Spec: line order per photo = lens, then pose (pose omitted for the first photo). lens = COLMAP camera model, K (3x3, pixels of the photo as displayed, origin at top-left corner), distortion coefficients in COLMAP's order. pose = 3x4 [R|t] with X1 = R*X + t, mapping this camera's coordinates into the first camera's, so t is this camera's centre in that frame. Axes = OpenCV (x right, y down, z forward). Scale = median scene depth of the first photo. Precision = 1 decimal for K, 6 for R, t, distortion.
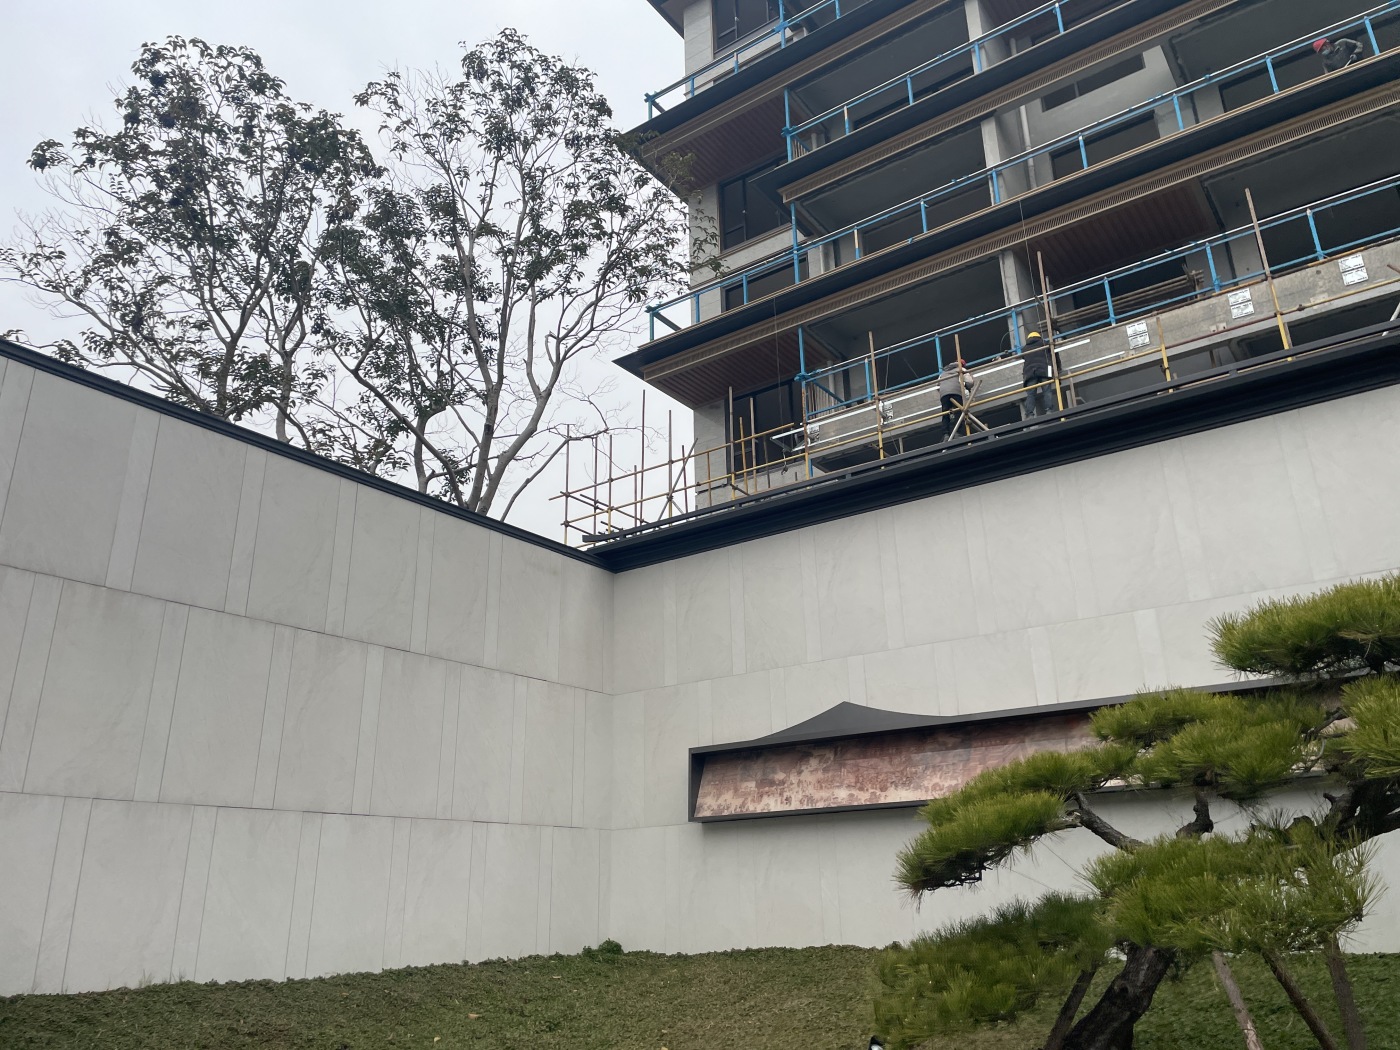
lens RADIAL K [[1070.5, 0, 700.0], [0, 1070.5, 525.0], [0, 0, 1]] dist [0.087519, -0.111877]
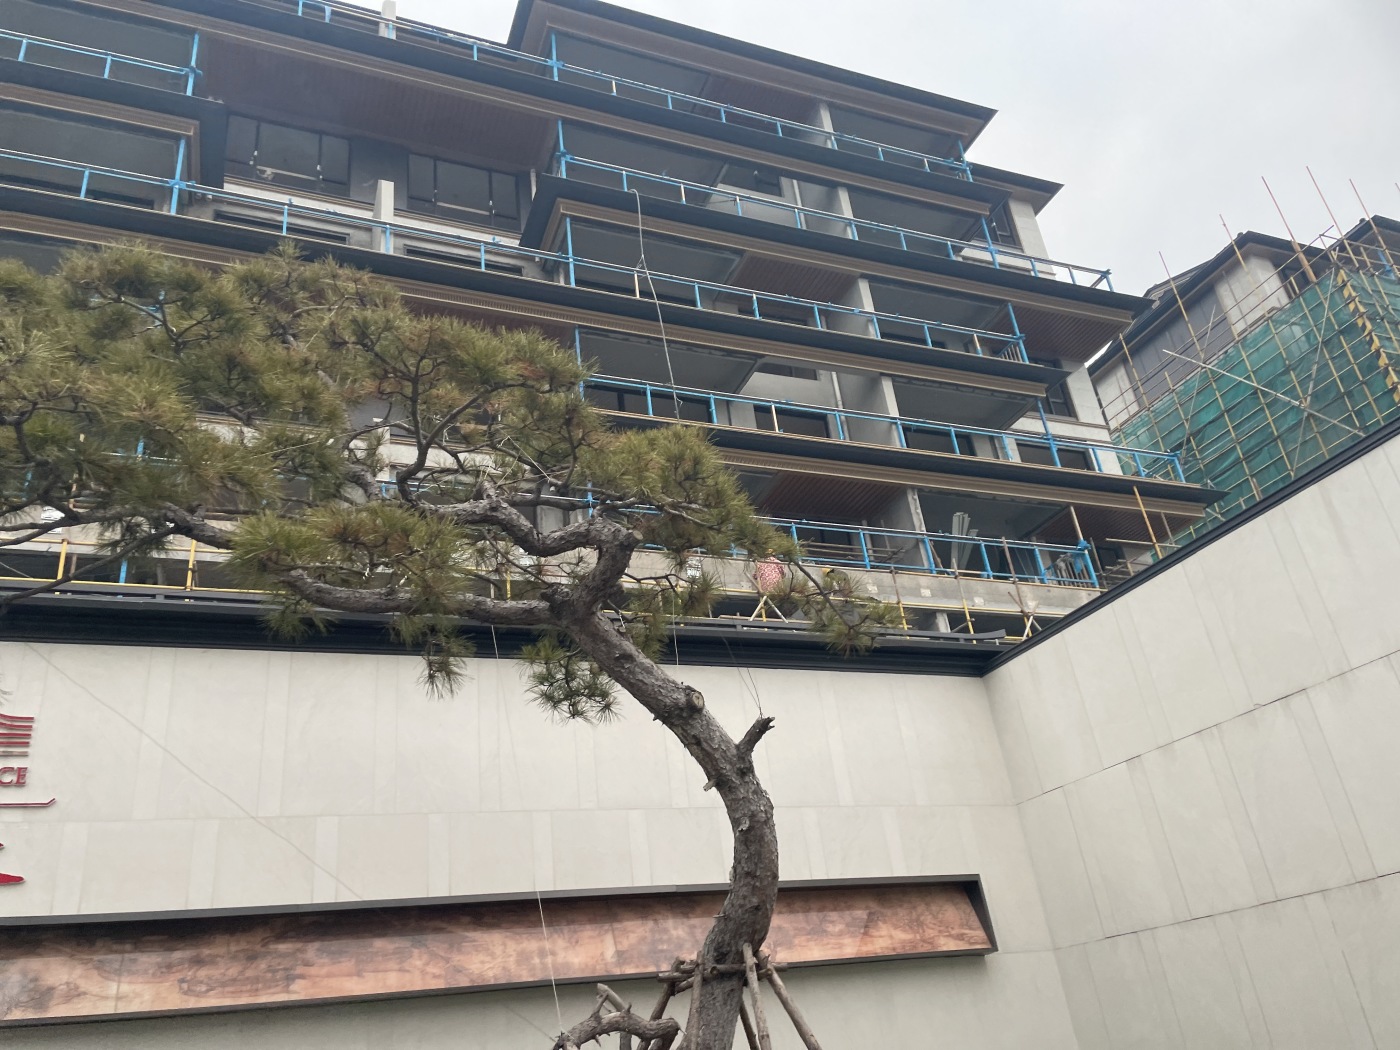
lens RADIAL K [[1070.5, 0, 700.0], [0, 1070.5, 525.0], [0, 0, 1]] dist [0.087519, -0.111877]
pose [[0.538648, 0.357992, 0.762693, -0.596445], [-0.192873, 0.933595, -0.301994, 0.156373], [-0.820158, 0.015565, 0.571926, 0.403543]]
